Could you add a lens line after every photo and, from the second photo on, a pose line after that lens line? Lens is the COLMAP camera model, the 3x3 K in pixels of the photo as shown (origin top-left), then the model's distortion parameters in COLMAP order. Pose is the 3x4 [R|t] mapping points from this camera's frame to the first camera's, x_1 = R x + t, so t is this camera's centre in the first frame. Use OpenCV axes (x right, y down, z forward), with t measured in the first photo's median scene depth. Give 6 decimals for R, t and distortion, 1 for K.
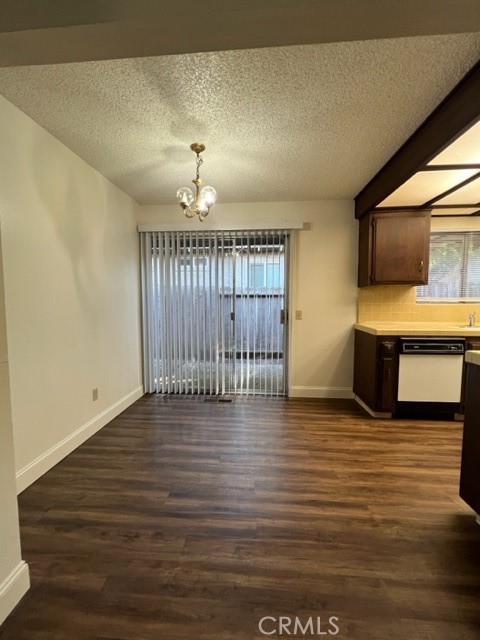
lens RADIAL K [[271.7, 0, 239.3], [0, 271.7, 318.8], [0, 0, 1]] dist [0.003189, 0.000386]
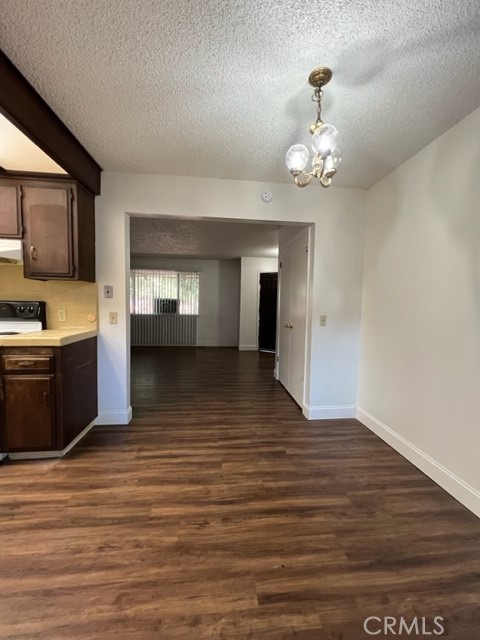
lens RADIAL K [[259.6, 0, 242.0], [0, 259.6, 320.0], [0, 0, 1]] dist [-0.001486, 0.000148]
pose [[-0.982052, -0.010098, -0.188338, 0.163684], [-0.034197, 0.991548, 0.125152, -0.115399], [0.185482, 0.129346, -0.974098, 1.788619]]
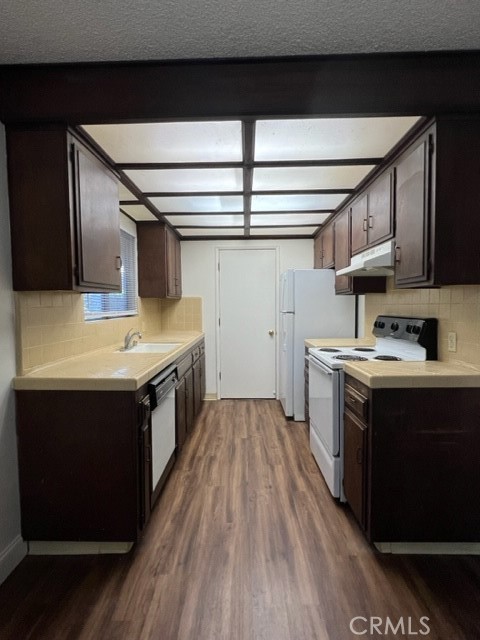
lens RADIAL K [[318.5, 0, 237.1], [0, 318.5, 318.8], [0, 0, 1]] dist [0.002146, 0.000554]
pose [[-0.058329, -0.038285, 0.997563, -0.122607], [0.075818, 0.996208, 0.042666, -0.109255], [-0.995414, 0.078122, -0.055205, 1.124611]]
